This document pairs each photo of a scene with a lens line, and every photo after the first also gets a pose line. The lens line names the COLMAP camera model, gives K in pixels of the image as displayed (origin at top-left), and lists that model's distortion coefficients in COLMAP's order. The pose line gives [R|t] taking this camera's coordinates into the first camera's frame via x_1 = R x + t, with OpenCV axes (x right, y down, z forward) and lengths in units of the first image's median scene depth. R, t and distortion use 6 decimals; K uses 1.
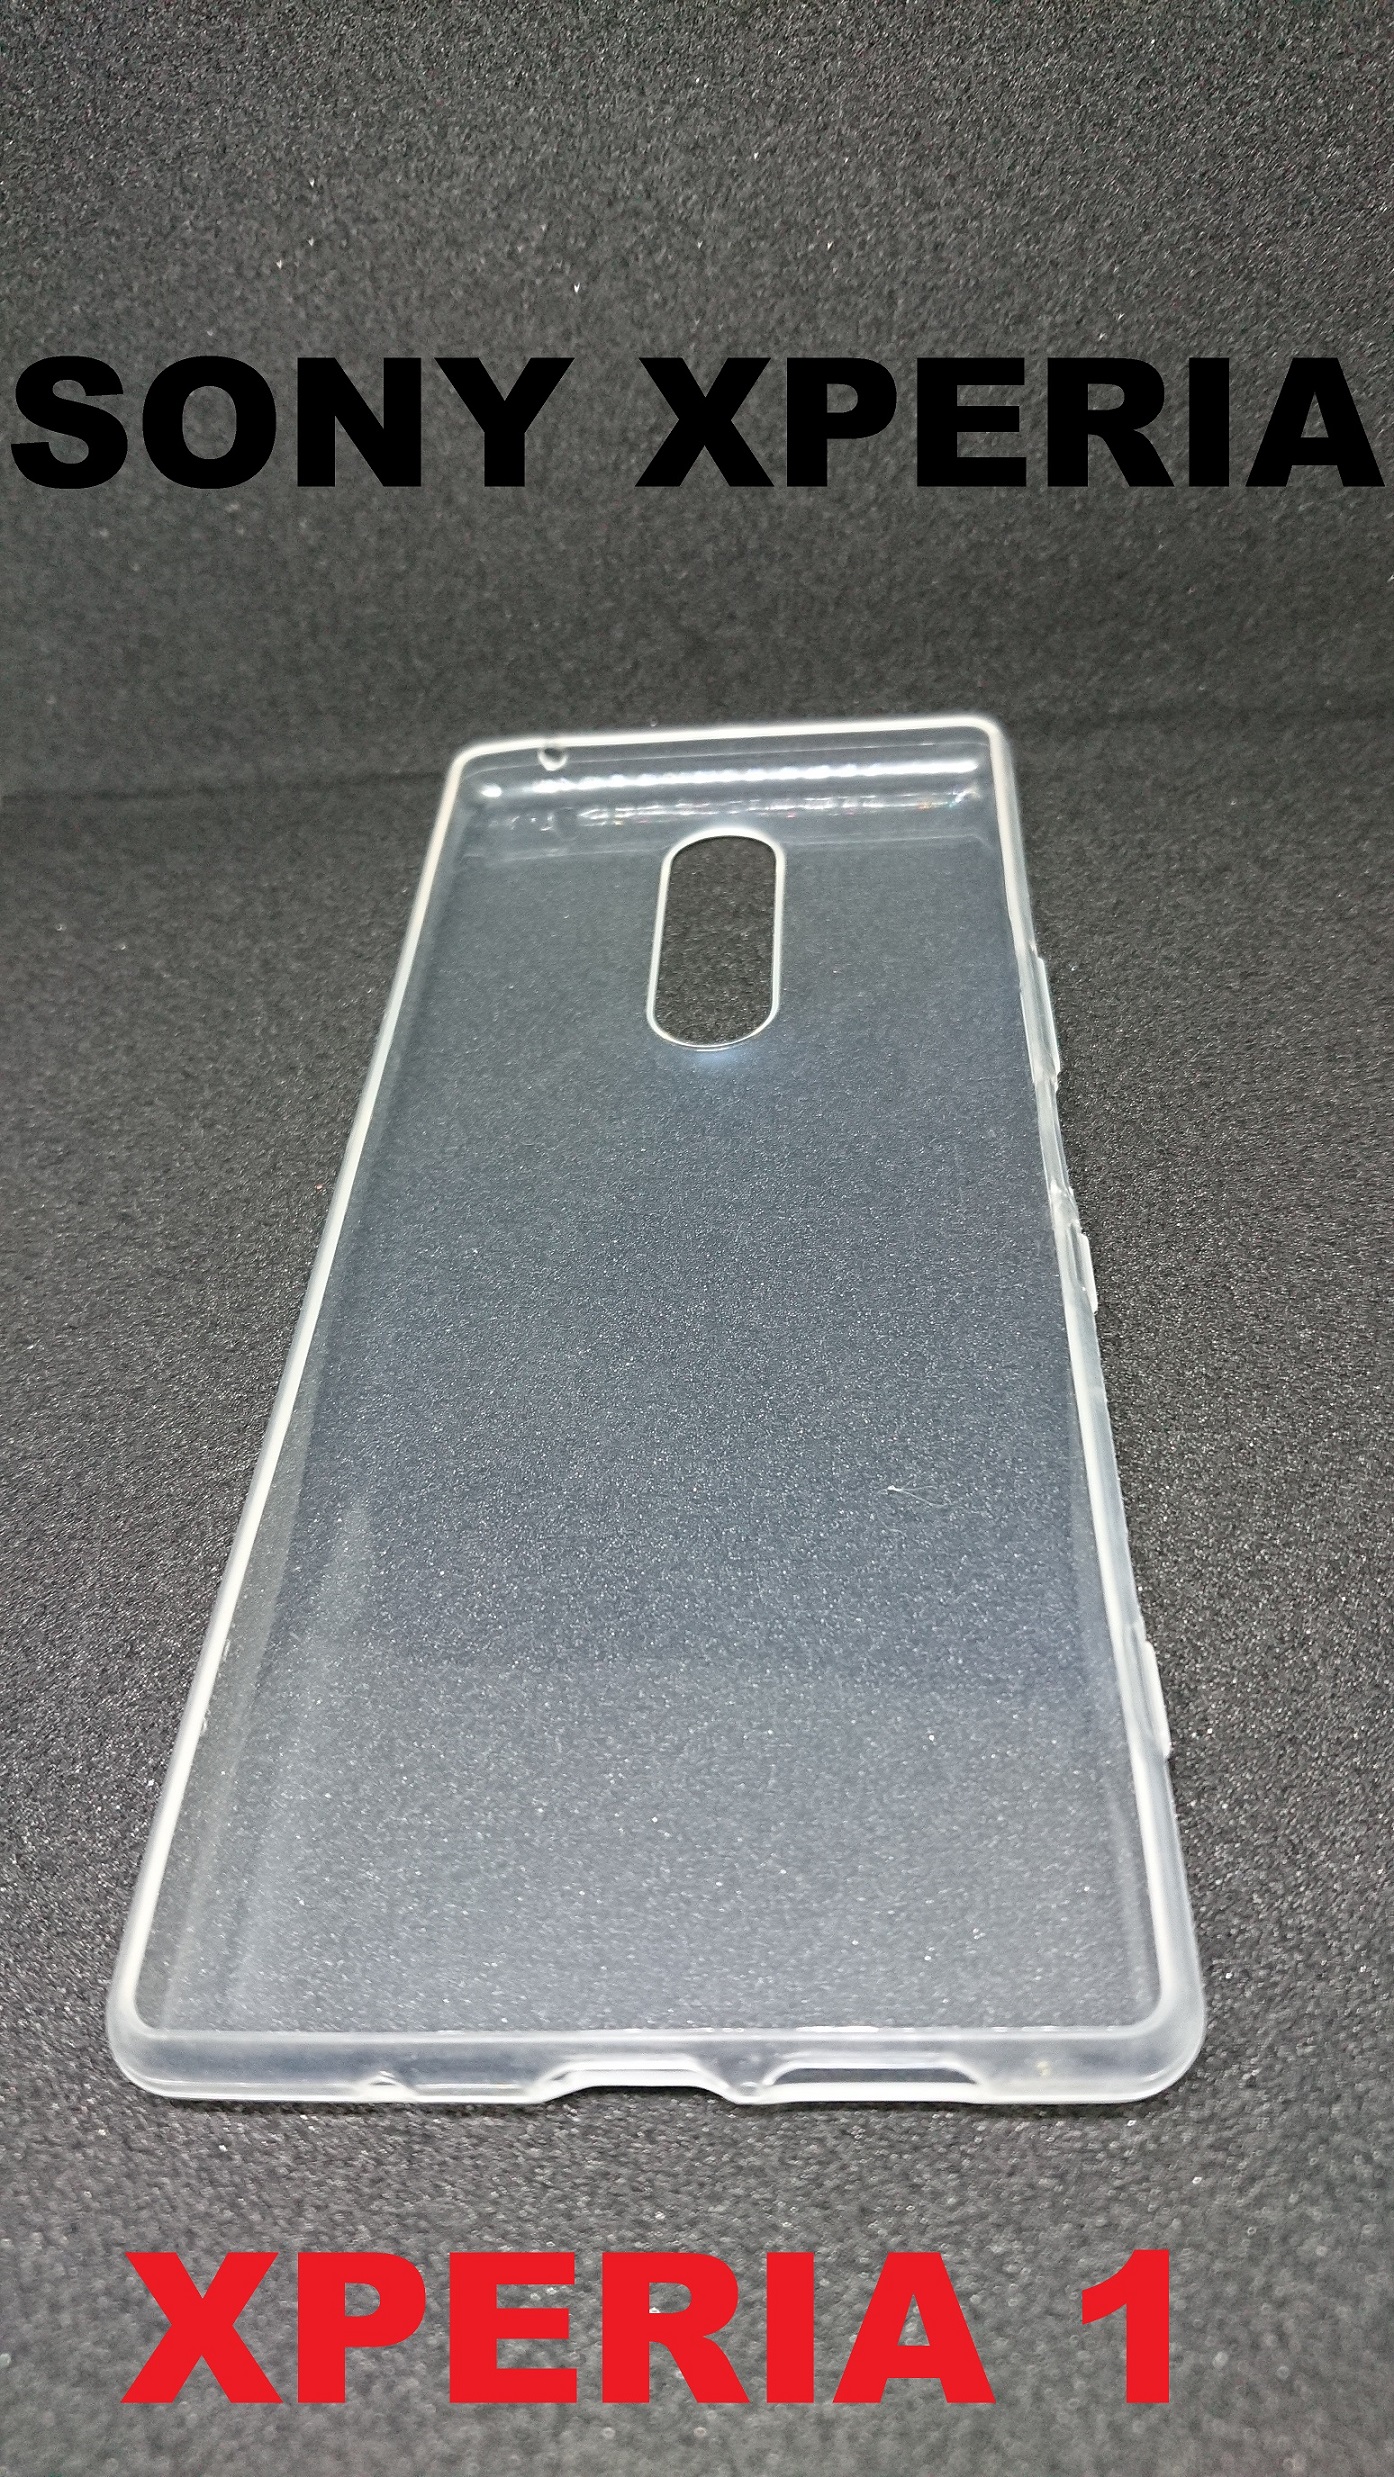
lens RADIAL K [[1833.3, 0, 718.3], [0, 1833.3, 1246.4], [0, 0, 1]] dist [0.046714, -0.110124]
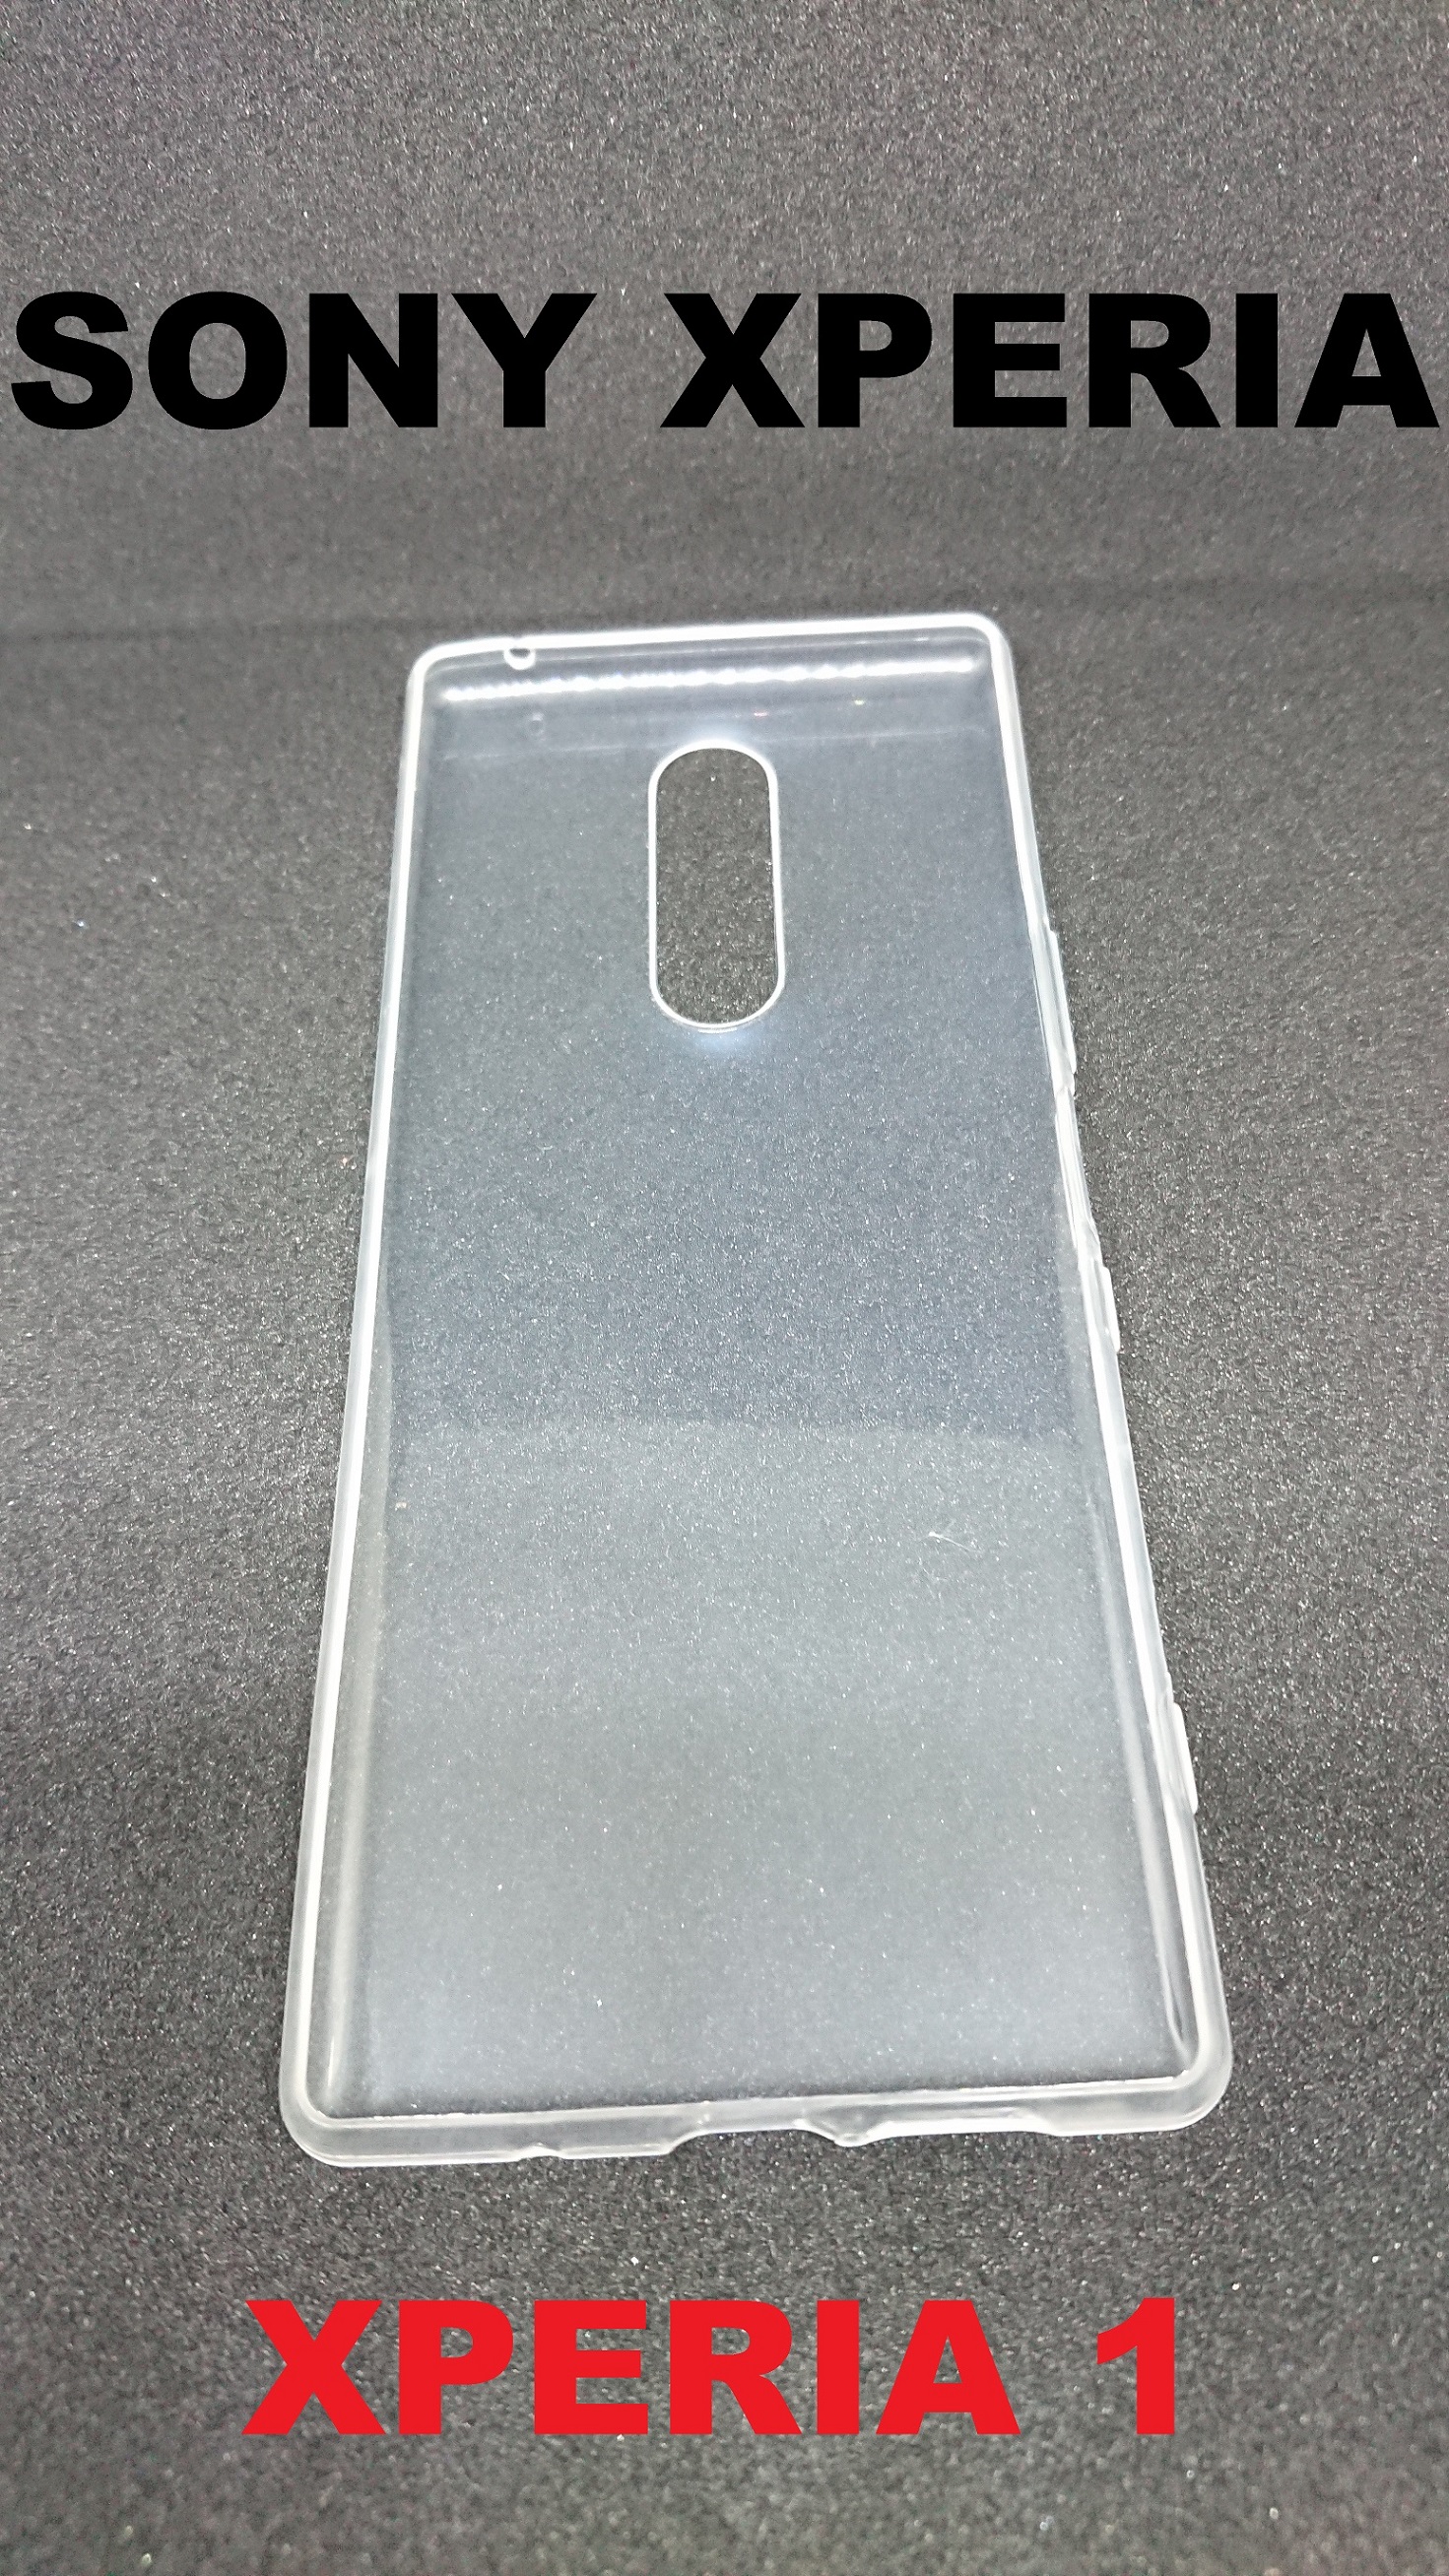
lens RADIAL K [[1906.5, 0, 745.0], [0, 1906.5, 1277.7], [0, 0, 1]] dist [0.046714, -0.110124]
pose [[0.998818, -0.000244, 0.048612, -0.051075], [-0.013077, 0.961776, 0.273523, -0.256085], [-0.046821, -0.273836, 0.960636, -0.031696]]
